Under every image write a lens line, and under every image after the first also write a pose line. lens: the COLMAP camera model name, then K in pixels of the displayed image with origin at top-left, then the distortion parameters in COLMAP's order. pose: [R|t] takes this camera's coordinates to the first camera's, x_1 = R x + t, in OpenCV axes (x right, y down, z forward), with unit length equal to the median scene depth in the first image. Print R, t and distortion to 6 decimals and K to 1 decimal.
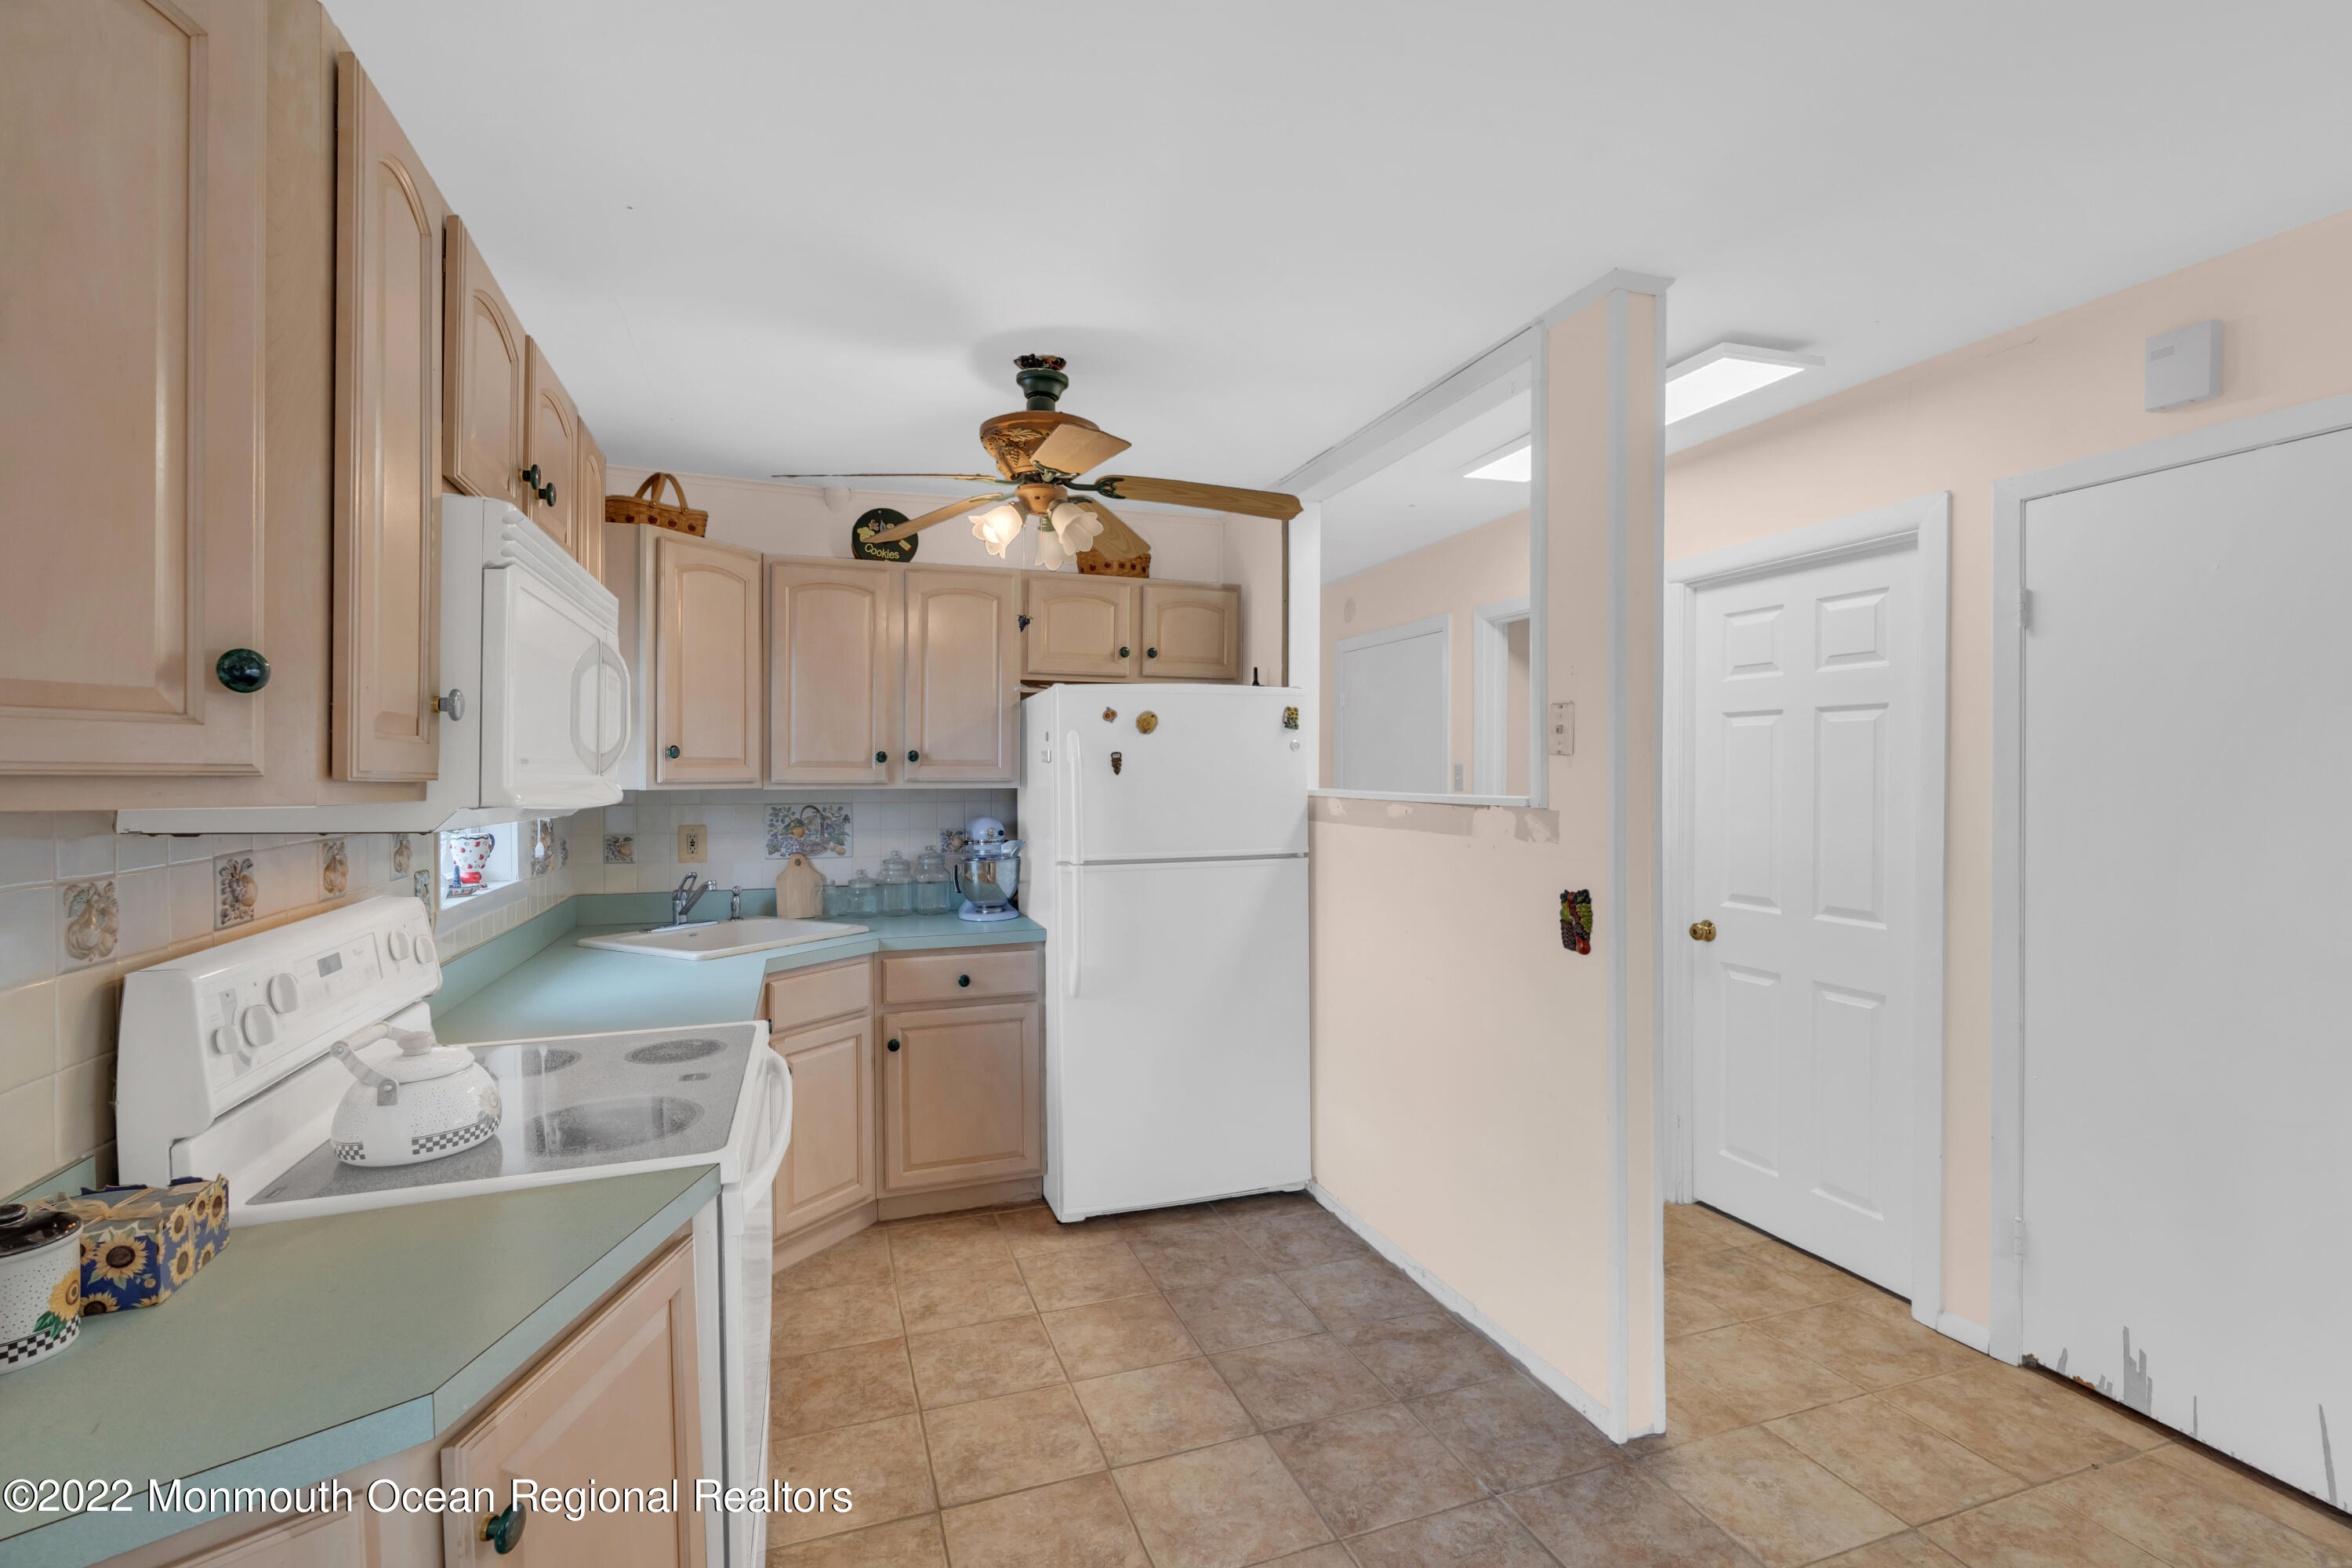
lens RADIAL K [[1060.2, 0, 1173.8], [0, 1060.2, 774.1], [0, 0, 1]] dist [-0.010420, 0.004960]
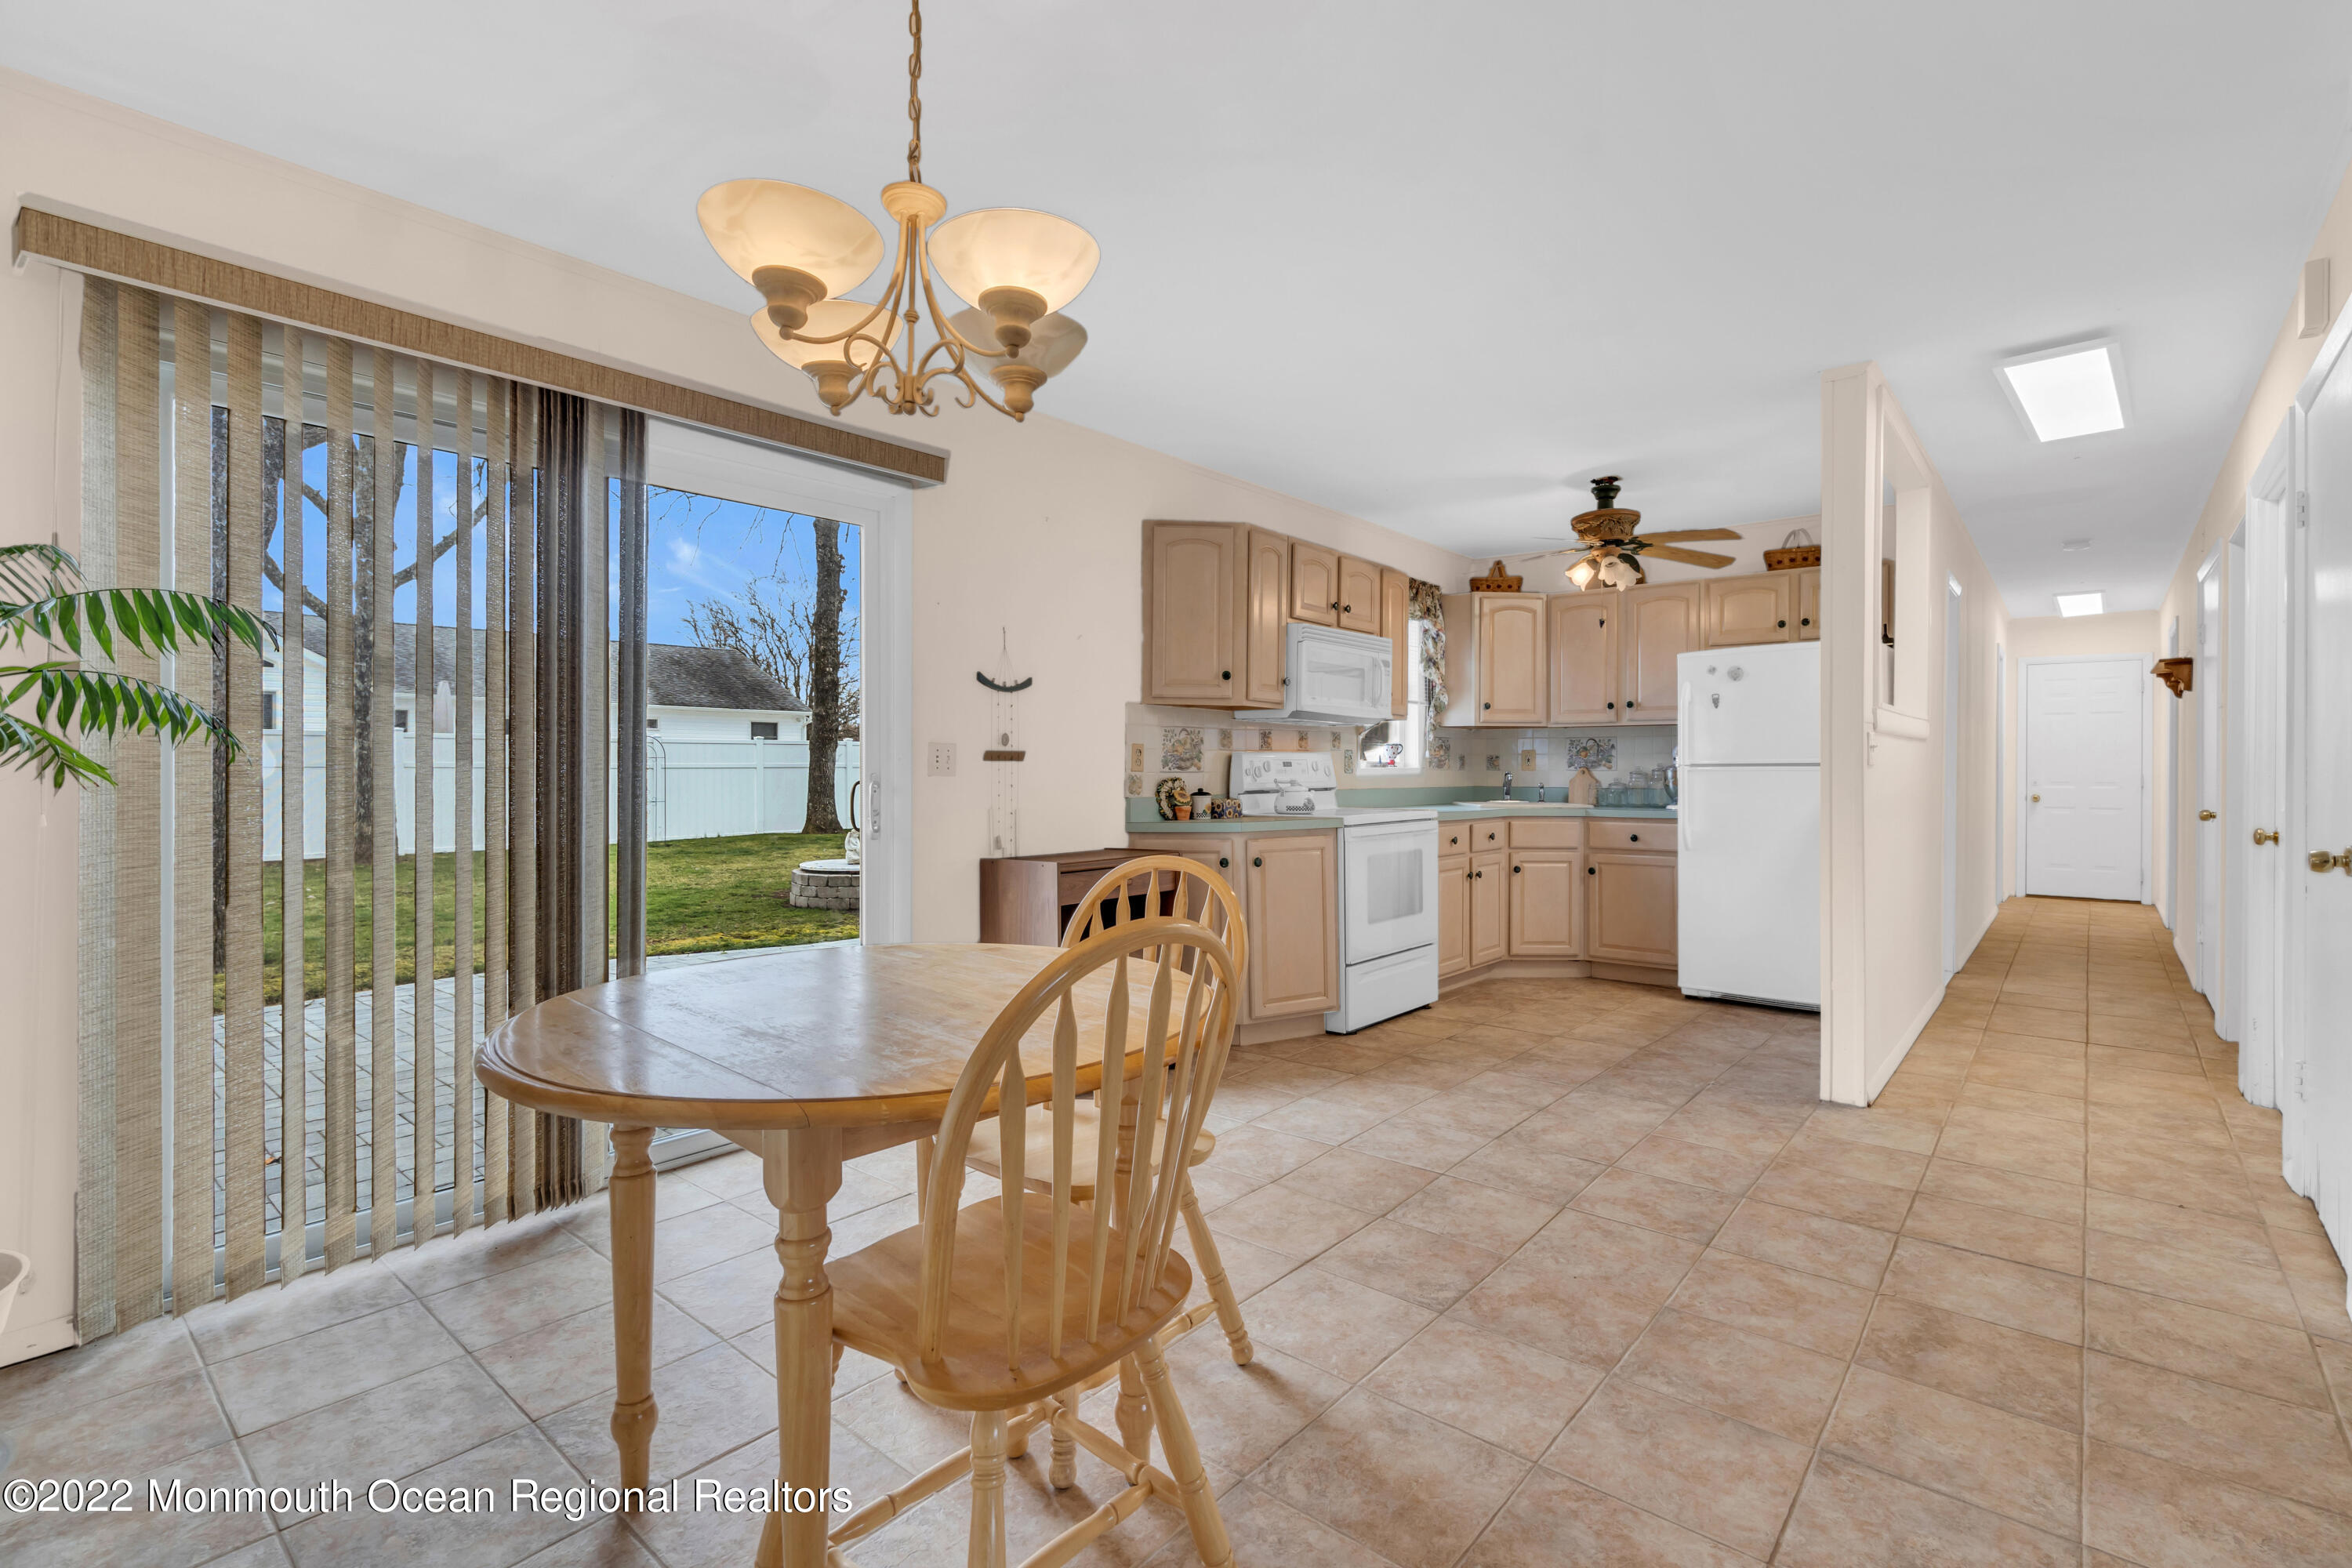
lens RADIAL K [[1069.3, 0, 1172.2], [0, 1069.3, 776.1], [0, 0, 1]] dist [-0.010352, 0.004495]
pose [[0.488924, 0.009585, -0.872274, 0.907718], [-0.005337, 0.999954, 0.007996, 0.090165], [0.872310, 0.000746, 0.488953, -0.443762]]
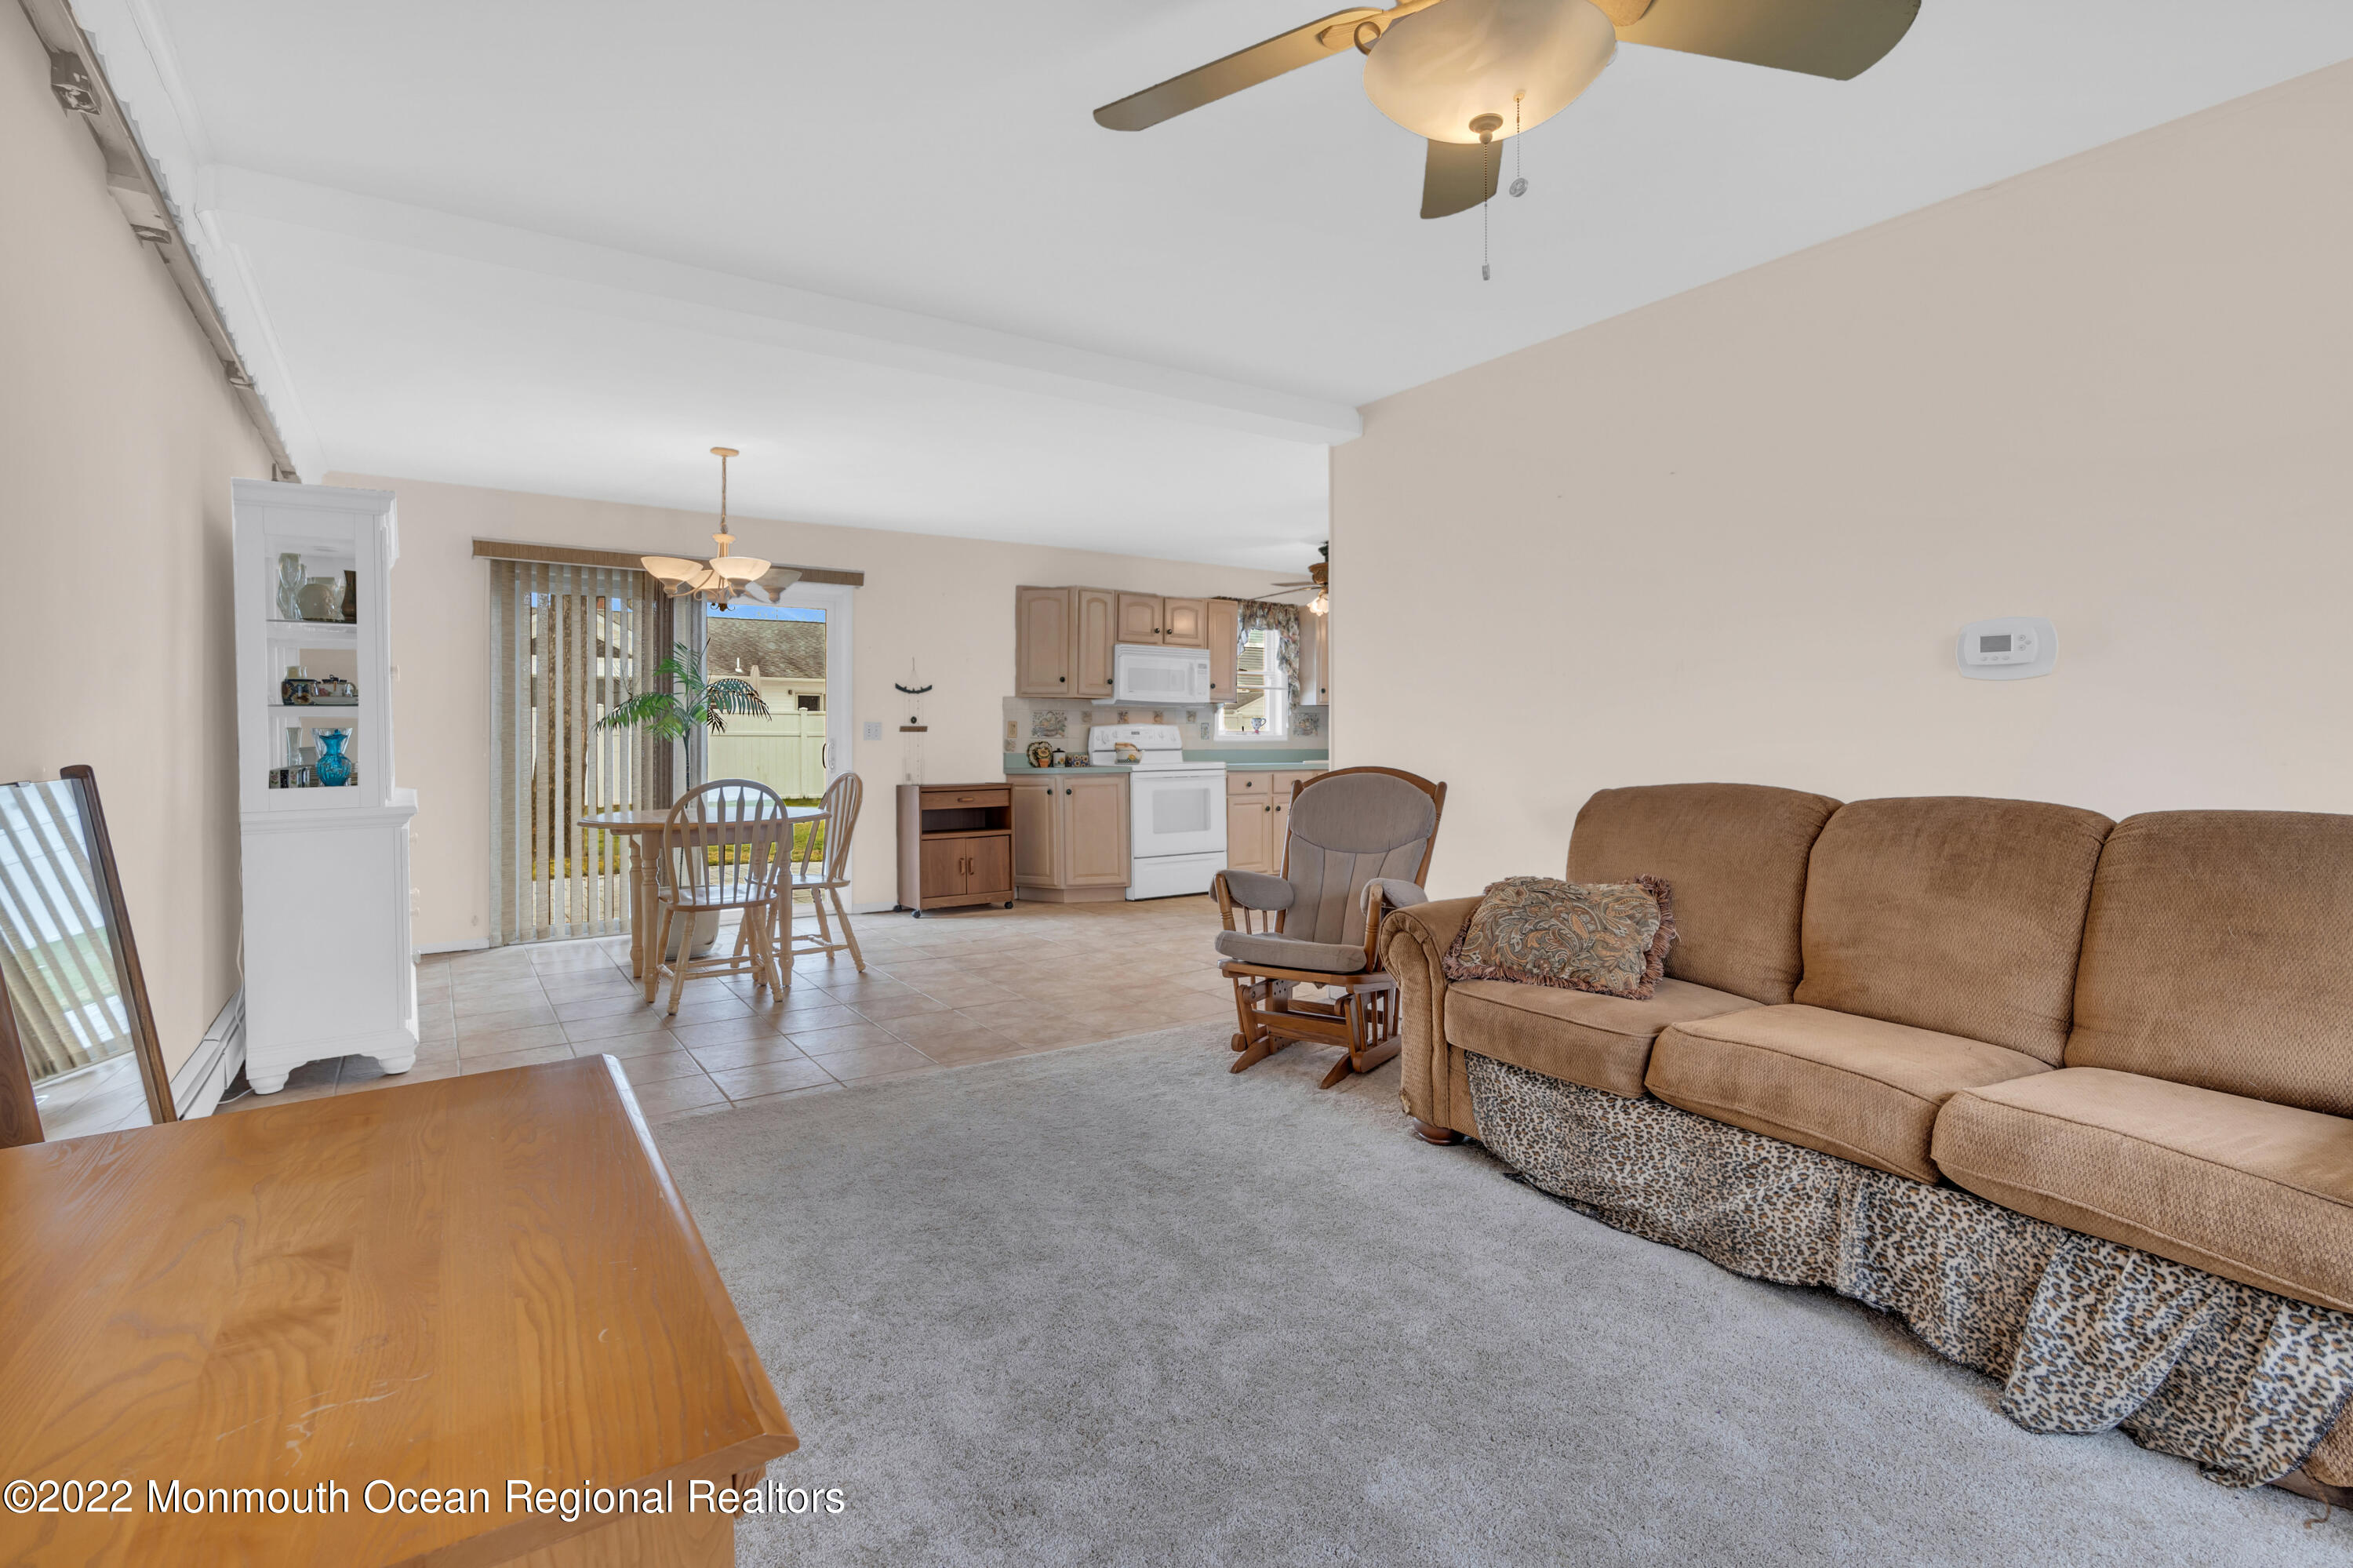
lens RADIAL K [[1100.6, 0, 1174.0], [0, 1100.6, 762.9], [0, 0, 1]] dist [-0.009781, 0.001819]
pose [[0.246789, 0.030336, -0.968594, 2.060374], [-0.006538, 0.999539, 0.029639, 0.077588], [0.969047, -0.000982, 0.246873, -0.059942]]
